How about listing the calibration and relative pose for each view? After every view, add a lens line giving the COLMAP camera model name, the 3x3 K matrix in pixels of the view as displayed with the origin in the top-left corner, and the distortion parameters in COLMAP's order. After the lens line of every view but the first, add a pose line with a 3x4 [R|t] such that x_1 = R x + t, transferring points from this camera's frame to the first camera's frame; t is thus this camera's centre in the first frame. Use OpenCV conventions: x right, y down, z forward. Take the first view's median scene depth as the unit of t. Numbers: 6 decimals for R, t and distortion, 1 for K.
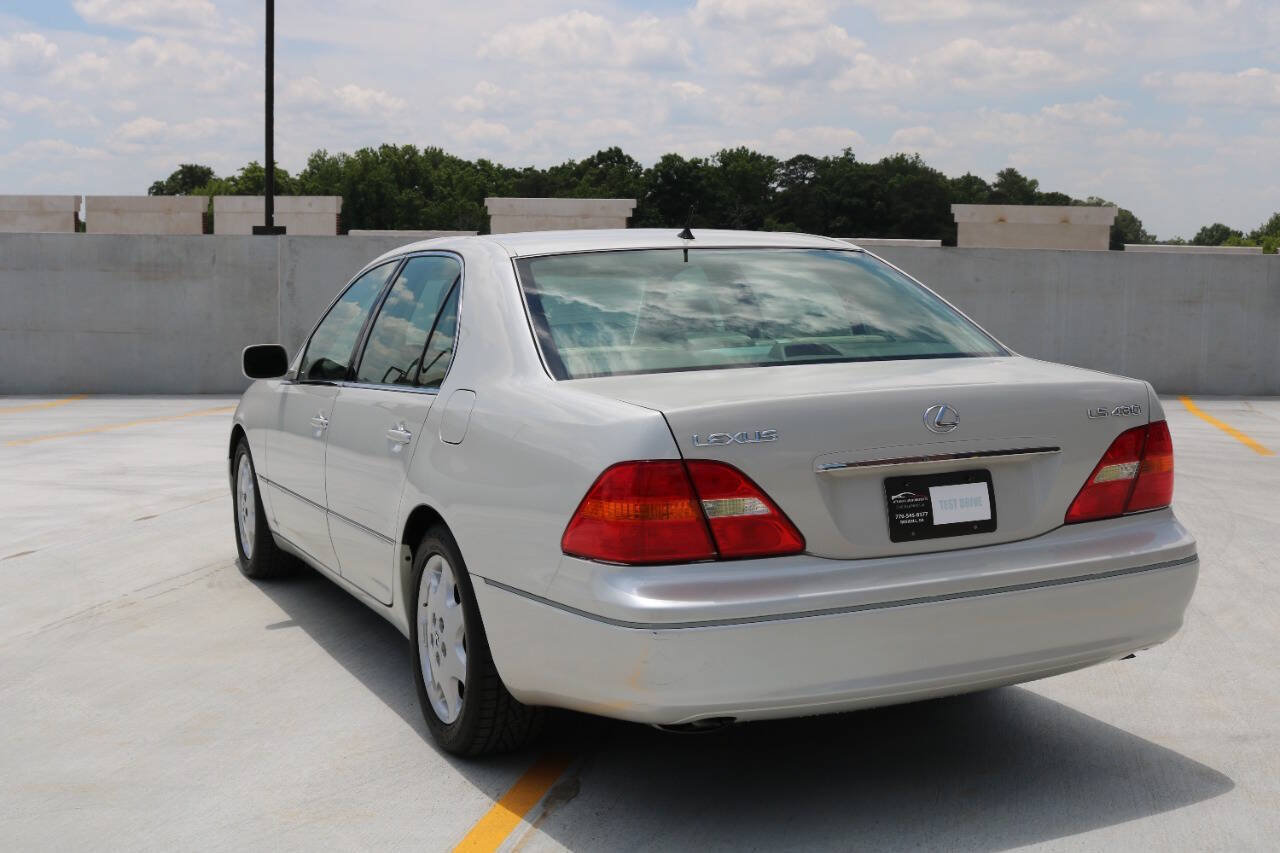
lens RADIAL K [[1574.7, 0, 635.1], [0, 1574.7, 422.9], [0, 0, 1]] dist [-0.113535, 0.171807]
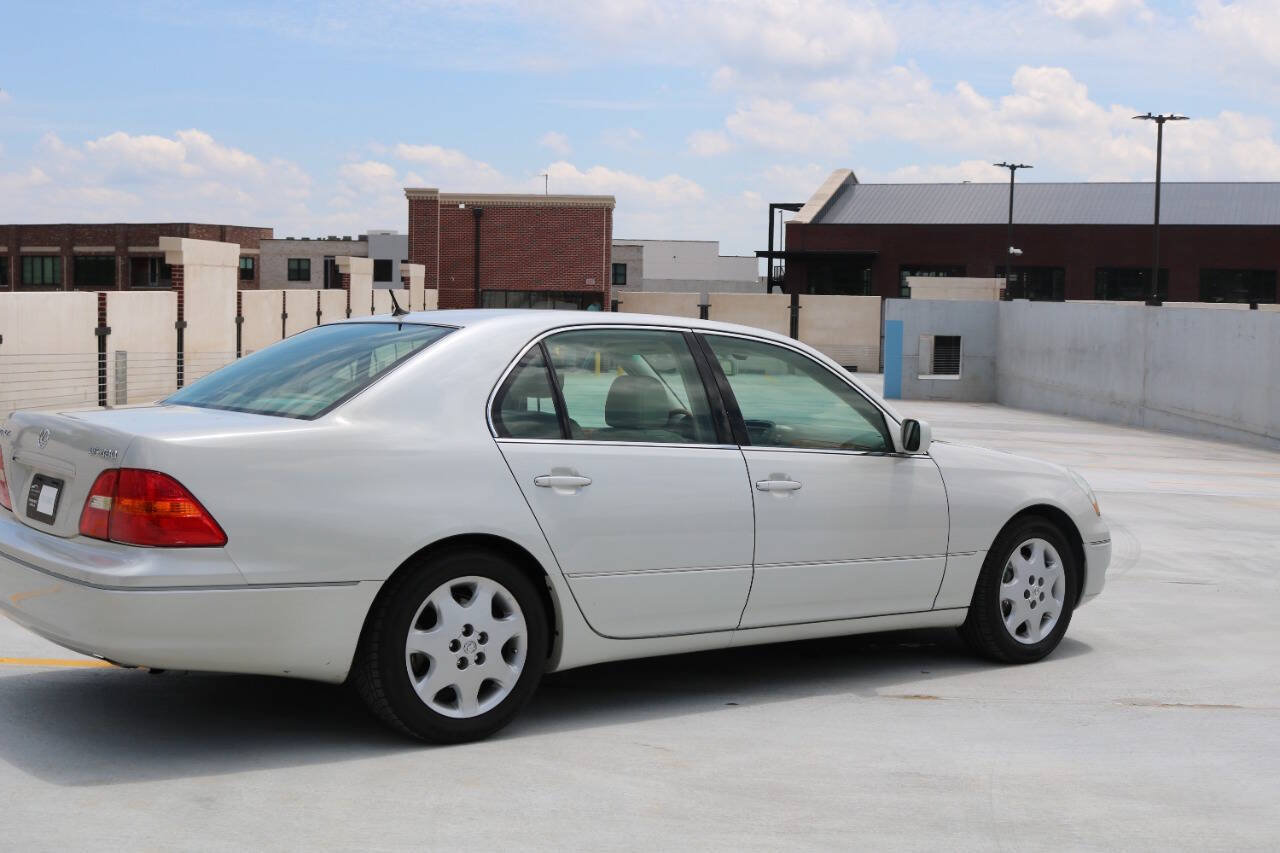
lens RADIAL K [[1574.7, 0, 635.1], [0, 1574.7, 422.9], [0, 0, 1]] dist [-0.113535, 0.171807]
pose [[0.235619, 0.070664, -0.969273, 1.002738], [-0.128778, 0.990828, 0.040931, -0.084831], [0.963276, 0.115177, 0.242558, 0.695450]]
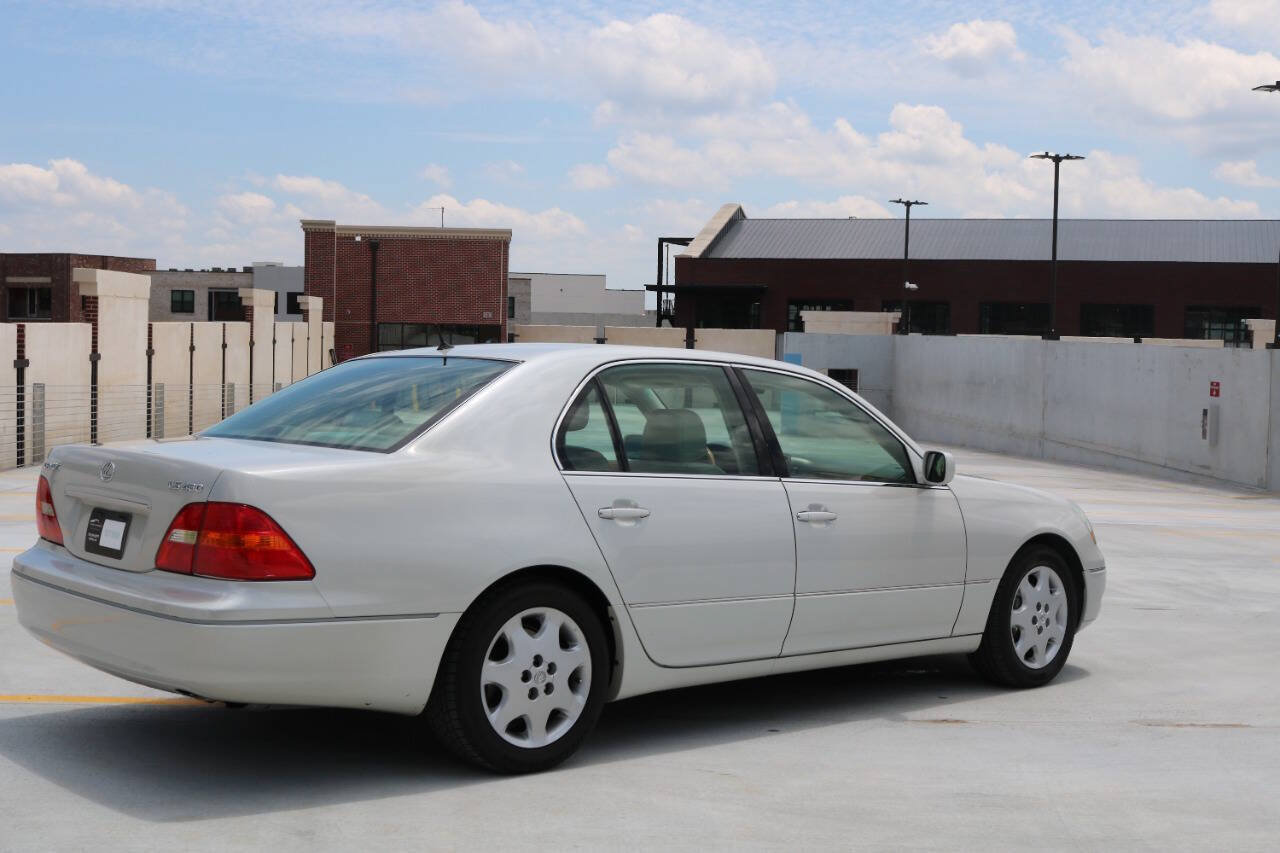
lens RADIAL K [[1574.7, 0, 635.1], [0, 1574.7, 422.9], [0, 0, 1]] dist [-0.113535, 0.171807]
pose [[0.307460, 0.049976, -0.950248, 0.991695], [-0.128900, 0.991603, 0.010444, -0.072241], [0.942790, 0.119276, 0.311320, 0.595901]]
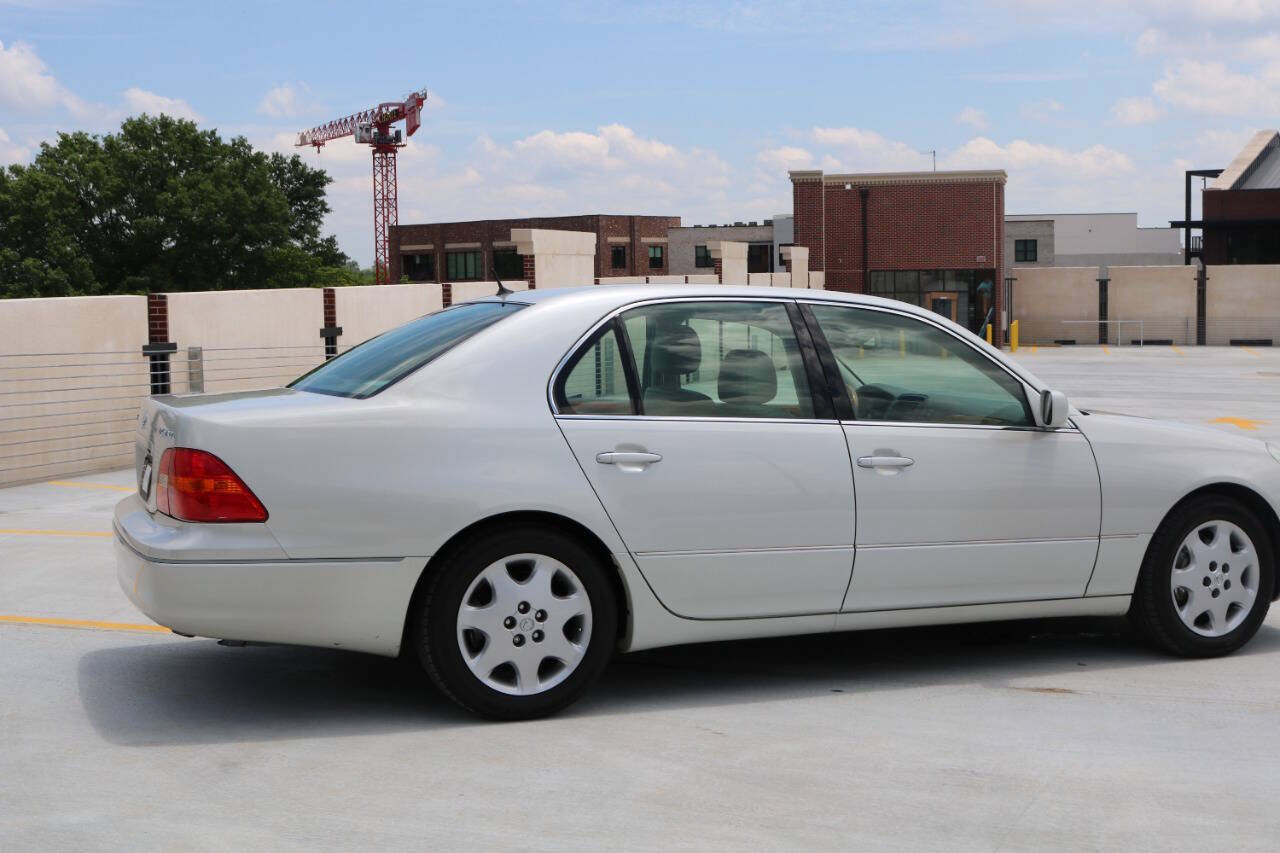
lens RADIAL K [[1574.7, 0, 635.1], [0, 1574.7, 422.9], [0, 0, 1]] dist [-0.113535, 0.171807]
pose [[-0.025526, 0.079973, -0.996470, 1.001904], [-0.100468, 0.991543, 0.082151, -0.101627], [0.994613, 0.102211, -0.017275, 0.888676]]
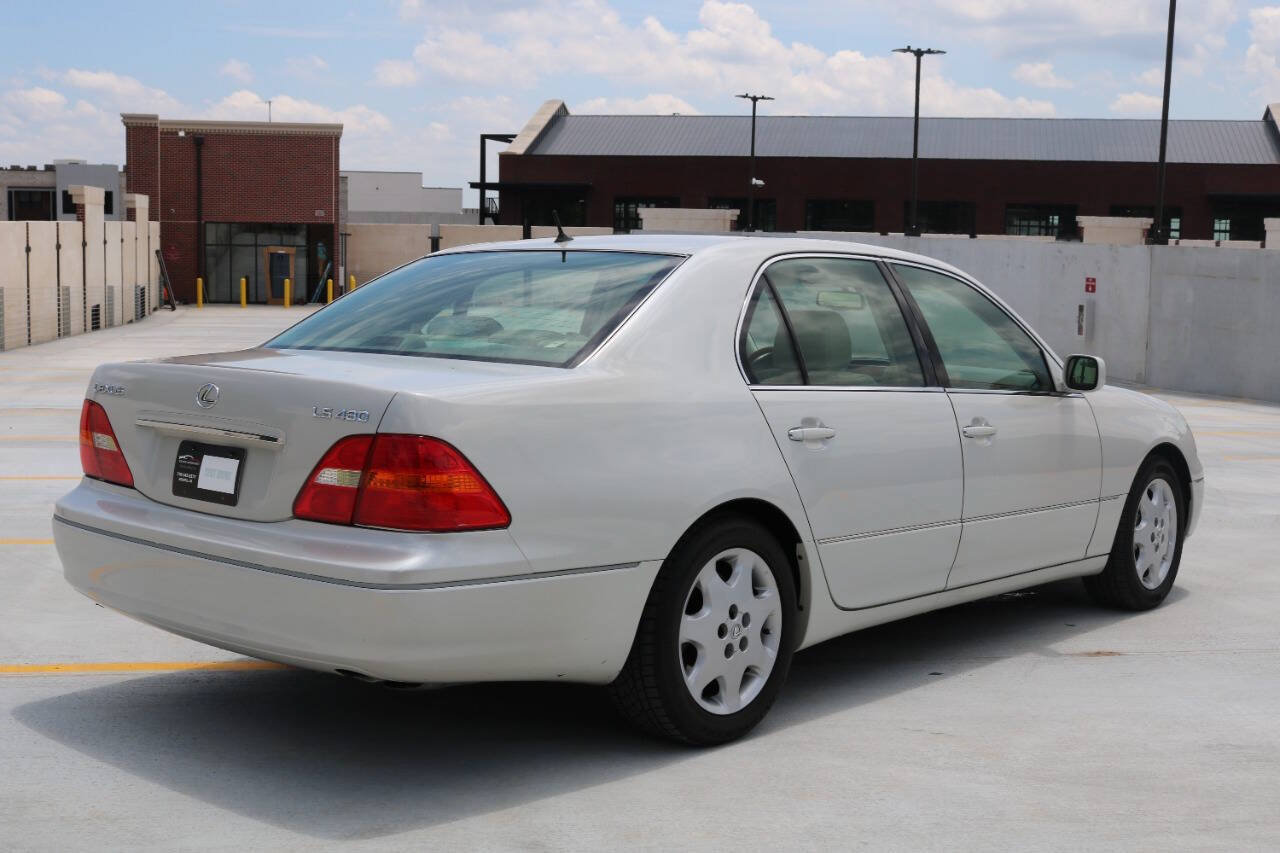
lens RADIAL K [[1574.7, 0, 635.1], [0, 1574.7, 422.9], [0, 0, 1]] dist [-0.113535, 0.171807]
pose [[0.418932, 0.104558, -0.901977, 0.793696], [-0.120019, 0.991009, 0.059135, -0.051255], [0.900051, 0.083481, 0.427715, 0.472520]]
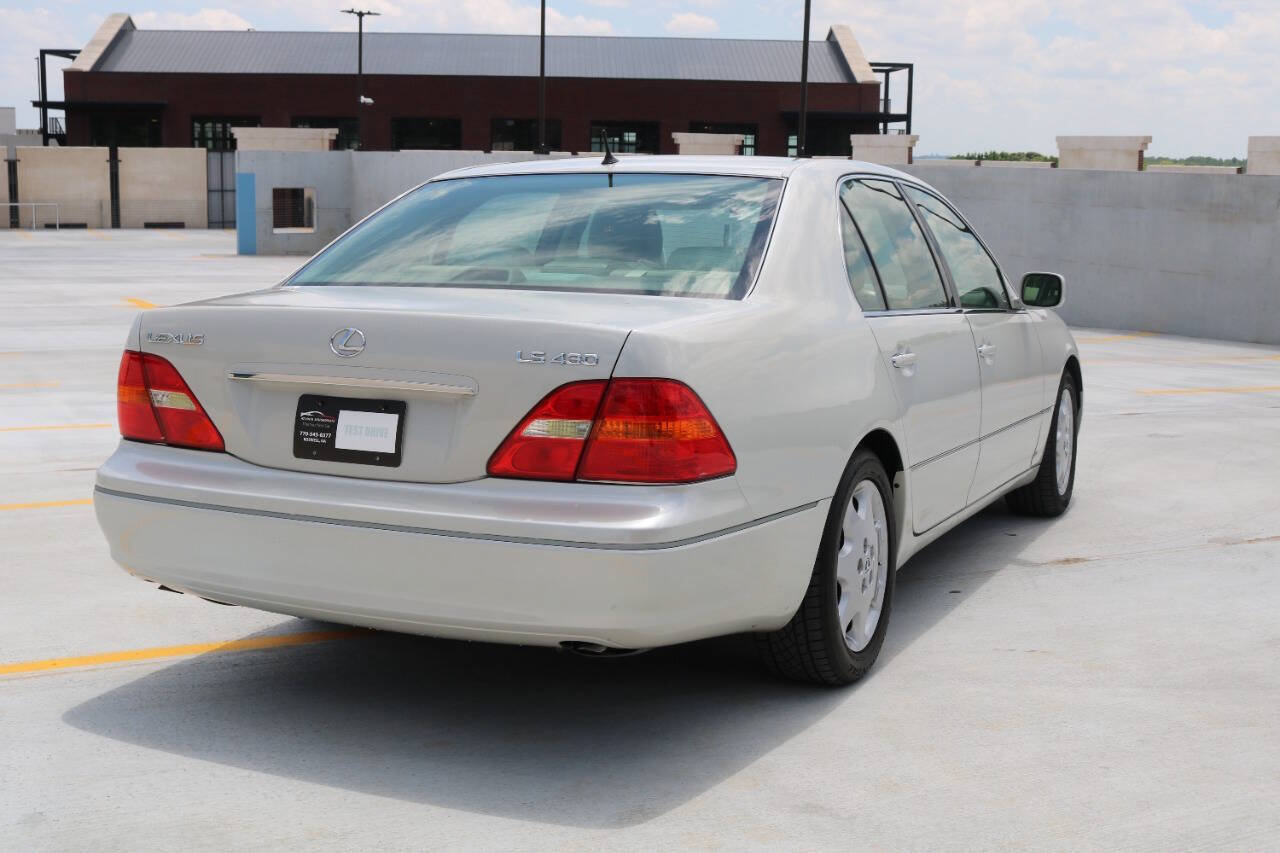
lens RADIAL K [[1574.7, 0, 635.1], [0, 1574.7, 422.9], [0, 0, 1]] dist [-0.113535, 0.171807]
pose [[0.647211, 0.124478, -0.752080, 0.626896], [-0.097371, 0.991996, 0.080393, -0.029038], [0.756067, 0.021199, 0.654151, 0.292466]]
